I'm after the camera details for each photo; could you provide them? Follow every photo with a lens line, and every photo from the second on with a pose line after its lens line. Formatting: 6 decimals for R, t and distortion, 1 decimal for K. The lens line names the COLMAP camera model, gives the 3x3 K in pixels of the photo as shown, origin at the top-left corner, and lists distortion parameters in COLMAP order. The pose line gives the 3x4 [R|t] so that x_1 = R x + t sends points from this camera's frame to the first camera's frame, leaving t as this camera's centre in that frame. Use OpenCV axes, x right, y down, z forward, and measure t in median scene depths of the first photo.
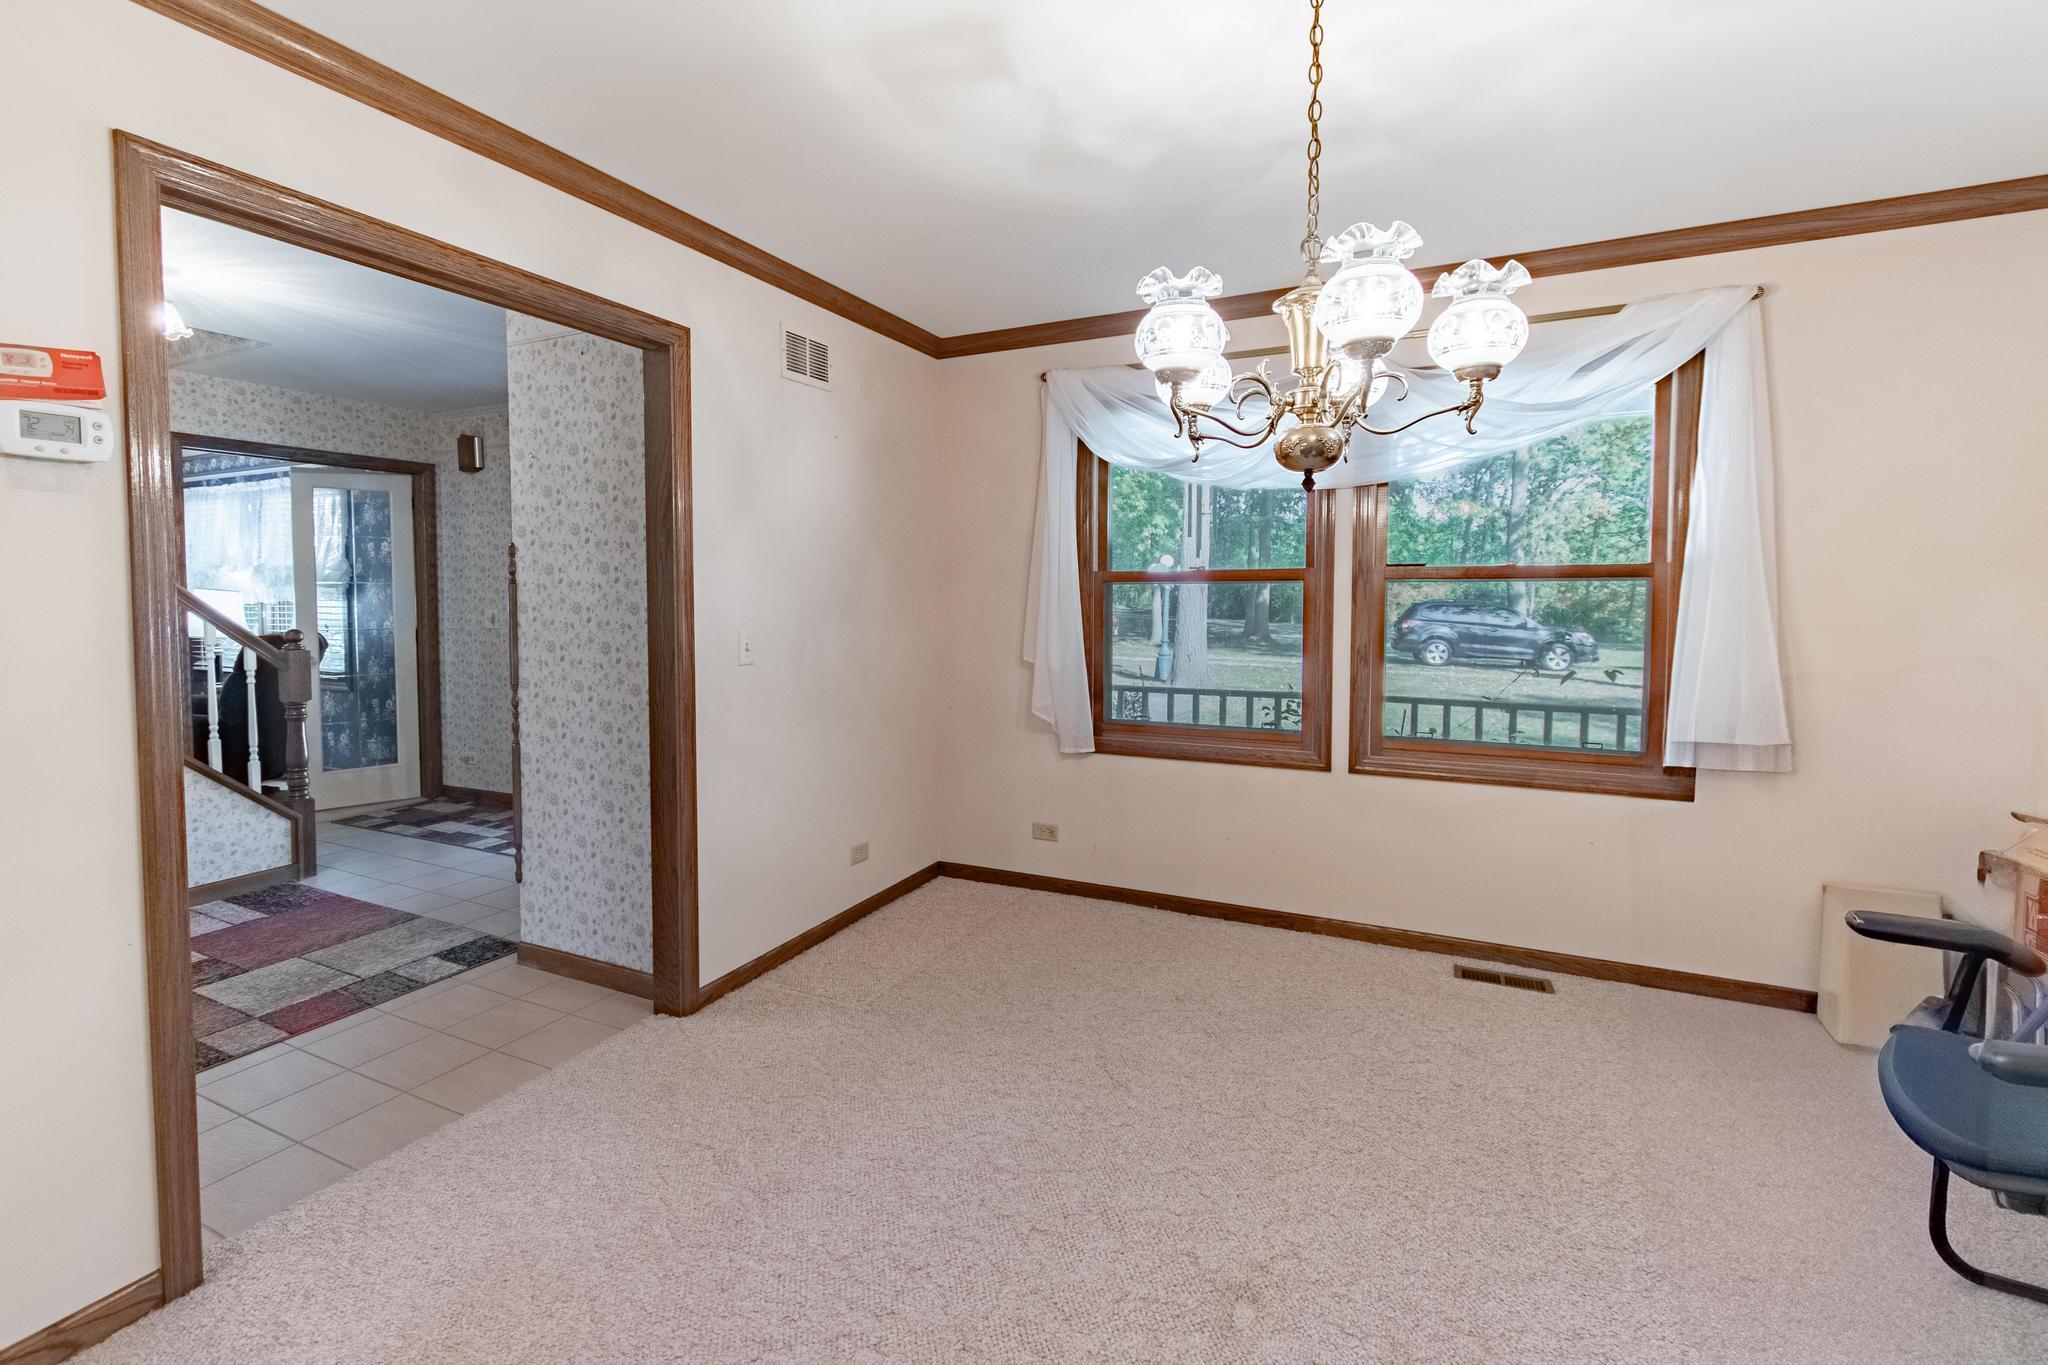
lens RADIAL K [[920.1, 0, 969.4], [0, 920.1, 622.7], [0, 0, 1]] dist [0.003576, 0.000046]
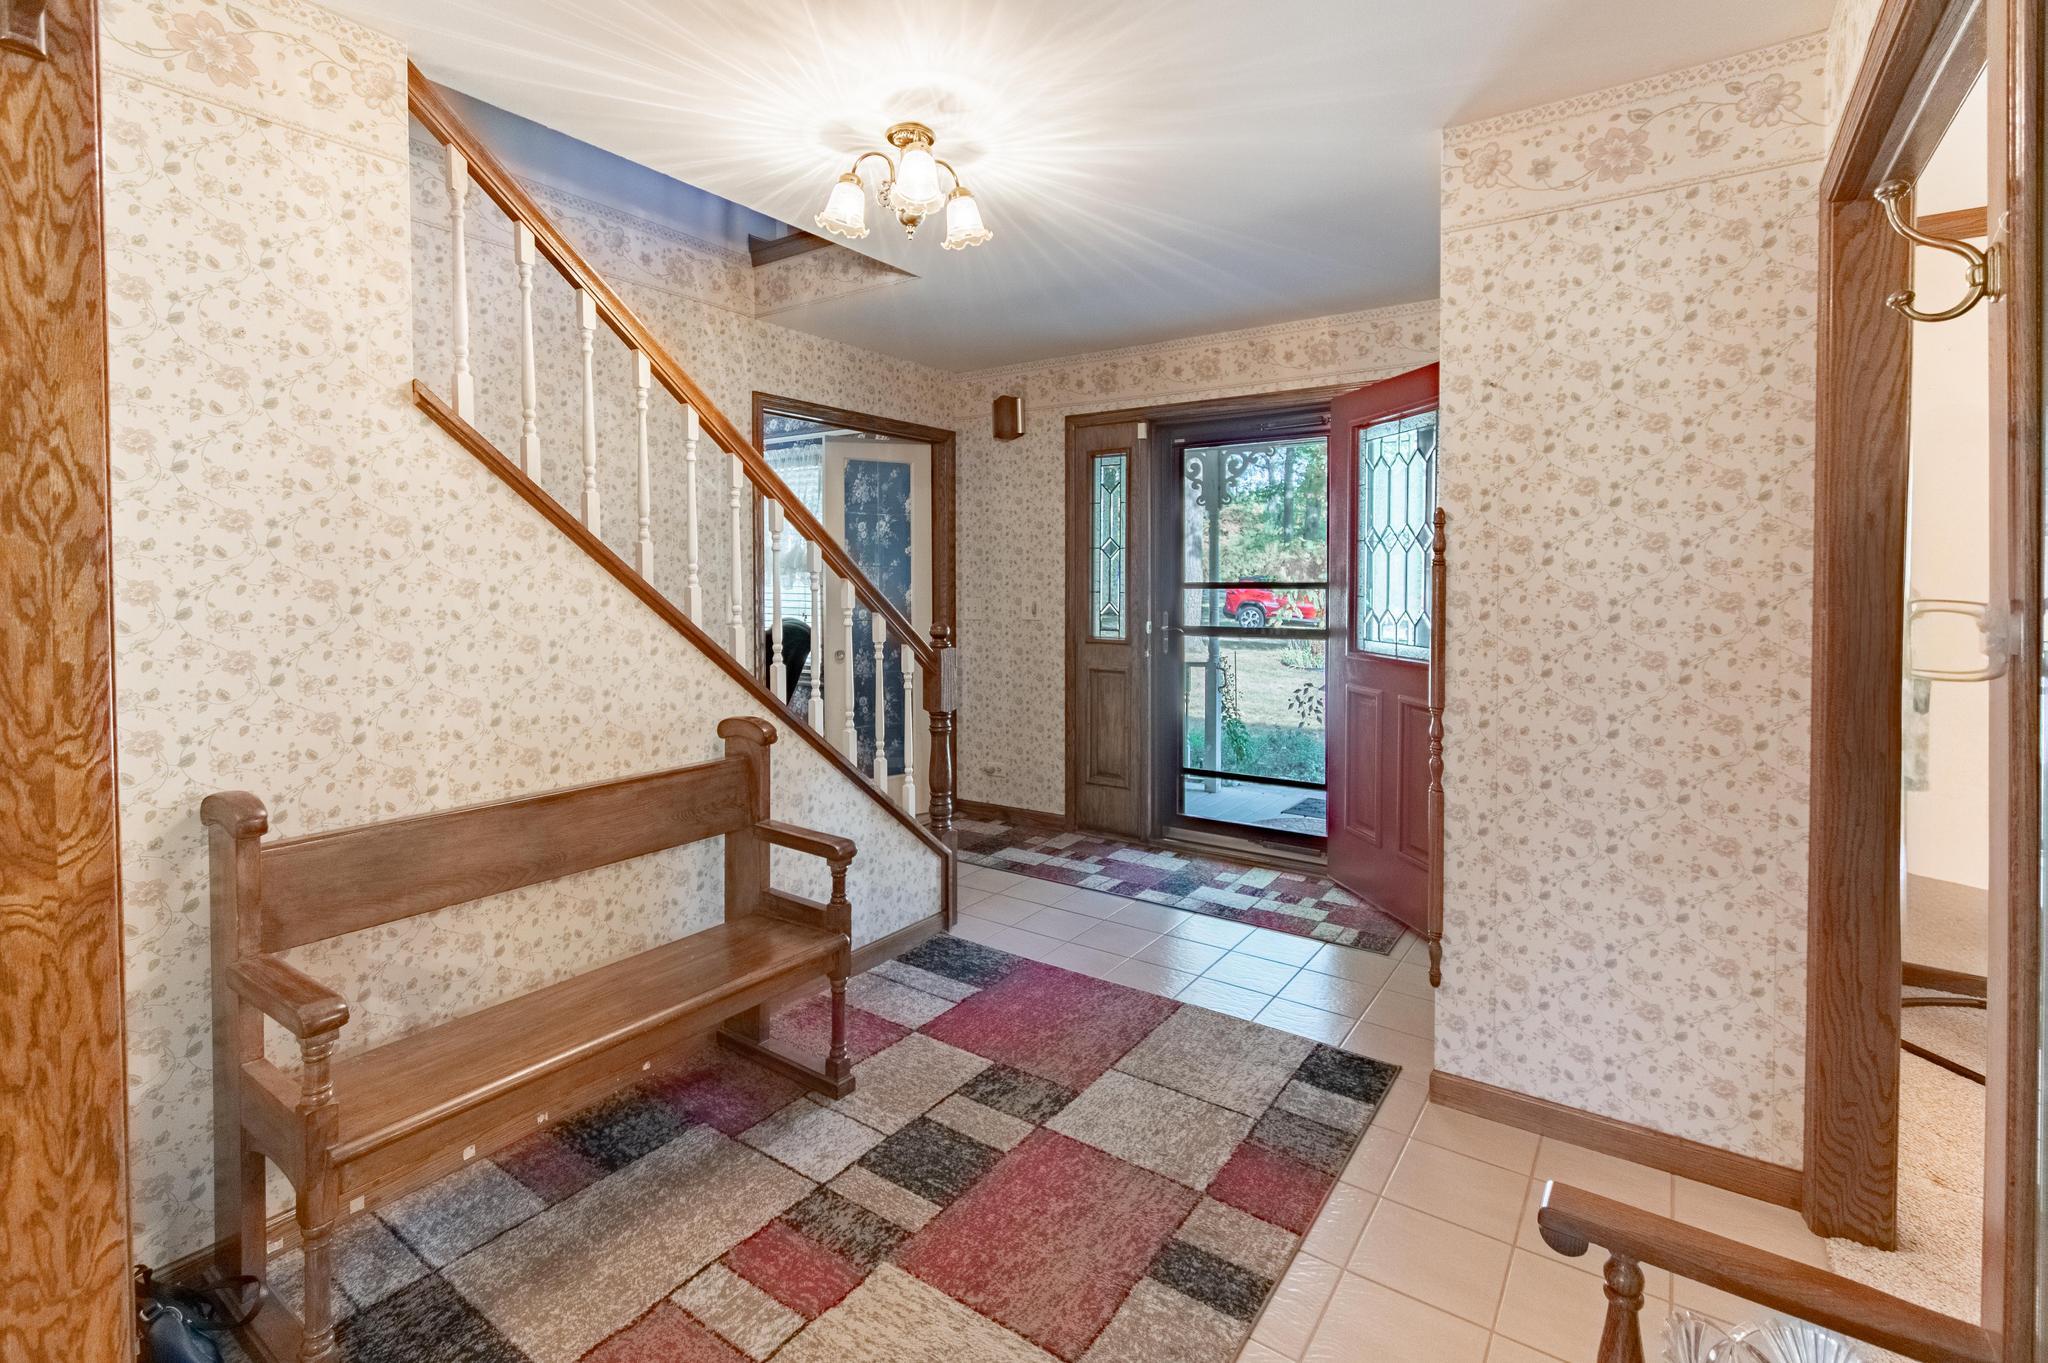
lens RADIAL K [[920.1, 0, 1052.8], [0, 920.1, 594.6], [0, 0, 1]] dist [0.003576, 0.000046]
pose [[0.993820, 0.005728, -0.110853, -0.640645], [-0.007590, 0.999837, -0.016388, -0.005415], [0.110741, 0.017128, 0.993702, 0.233814]]
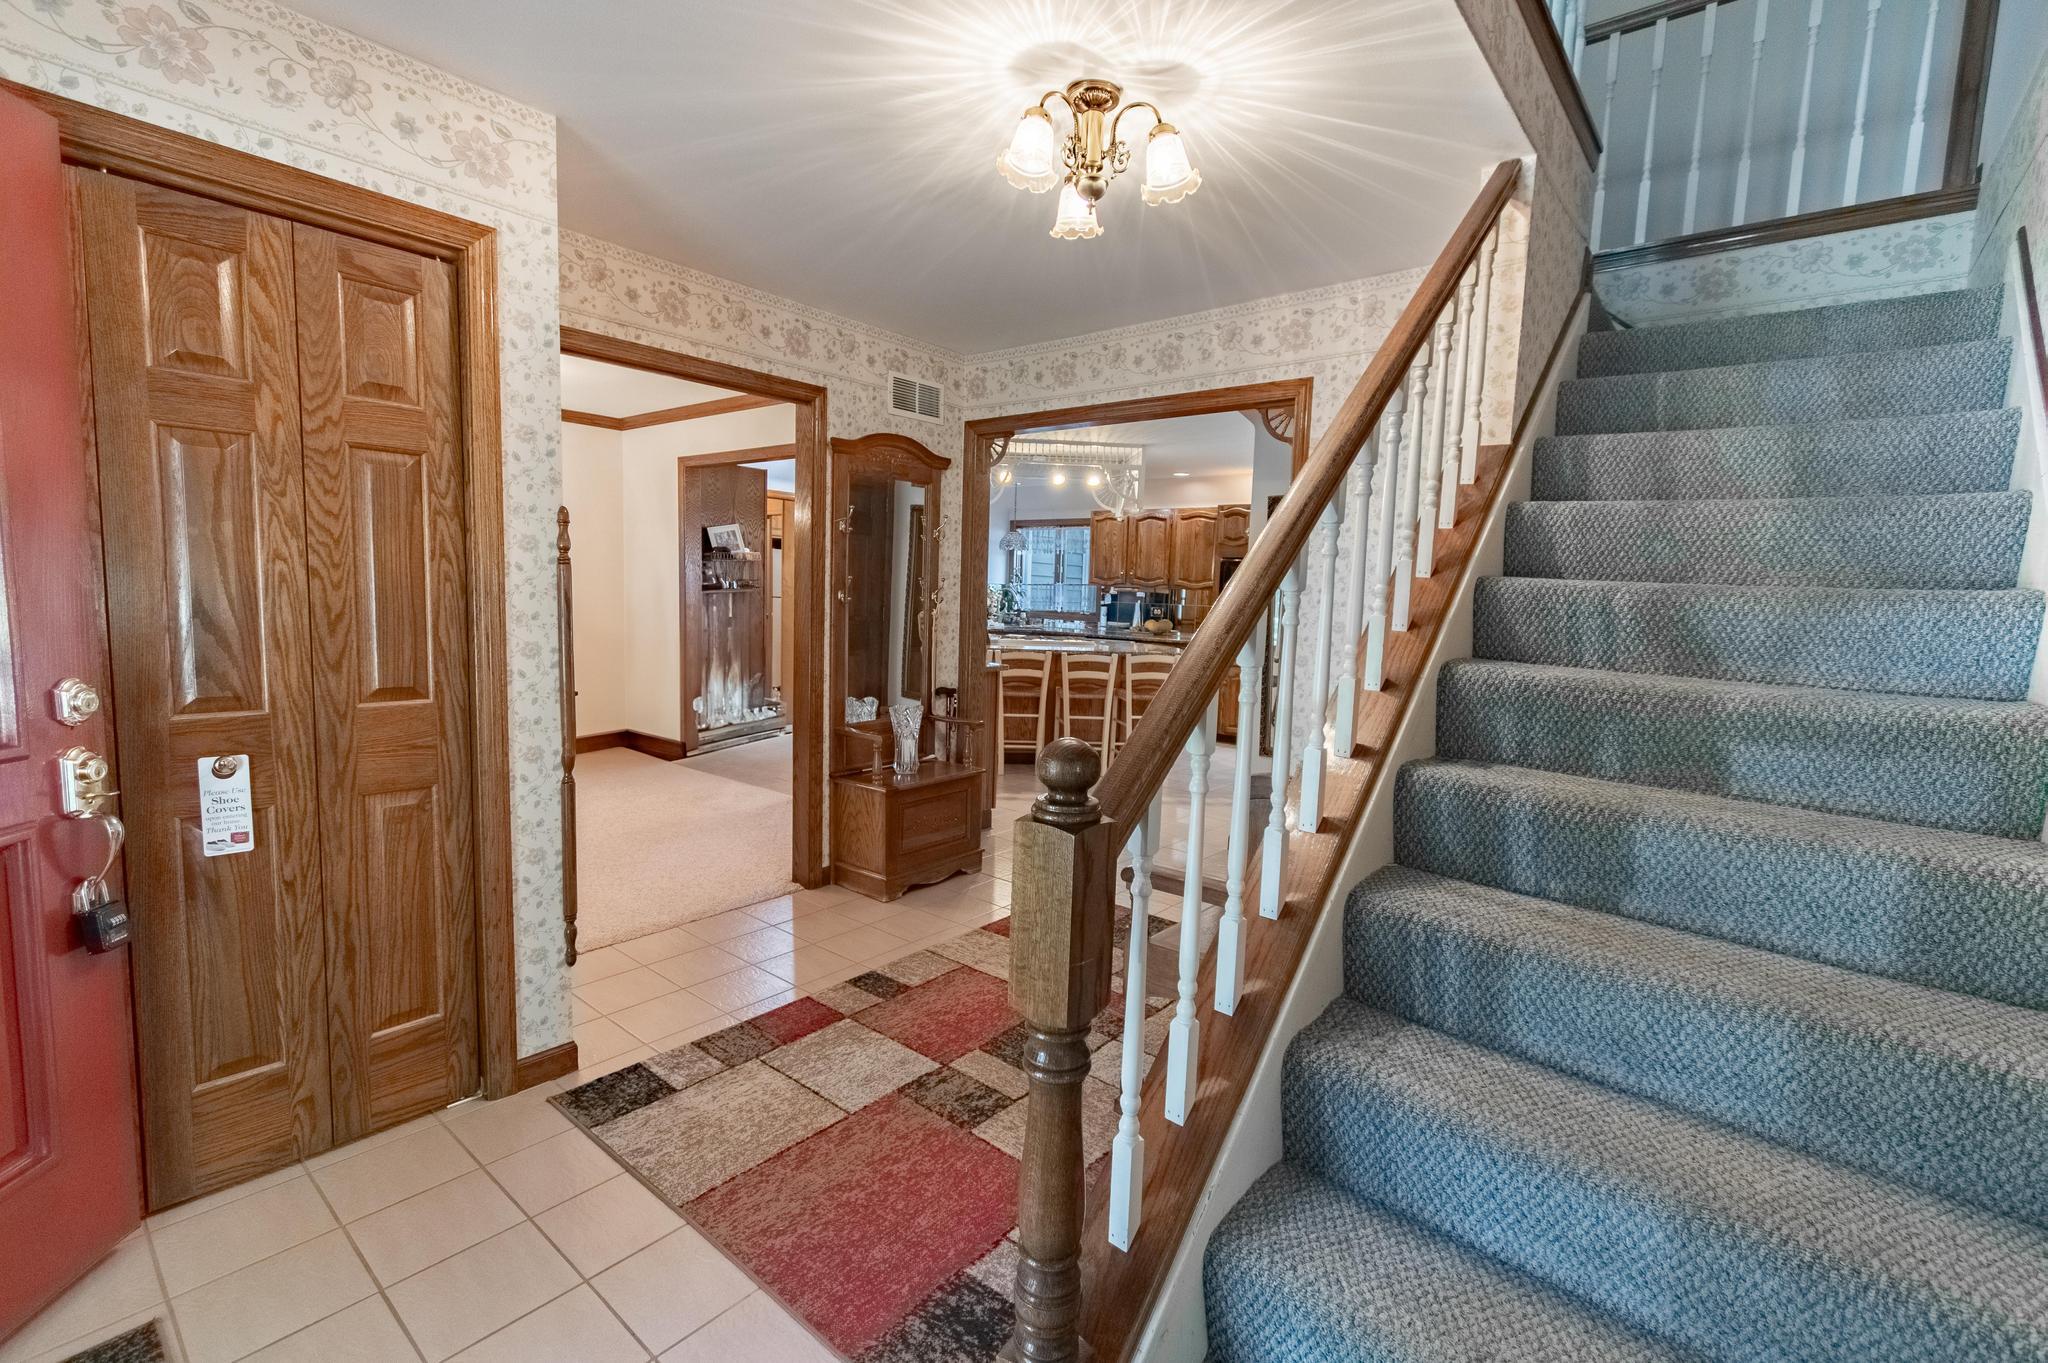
lens RADIAL K [[920.1, 0, 1037.0], [0, 920.1, 686.8], [0, 0, 1]] dist [0.003576, 0.000046]
pose [[-0.975815, -0.054975, 0.211573, -0.917292], [-0.023859, 0.988863, 0.146903, -0.057526], [-0.217293, 0.138302, -0.966259, 1.470872]]
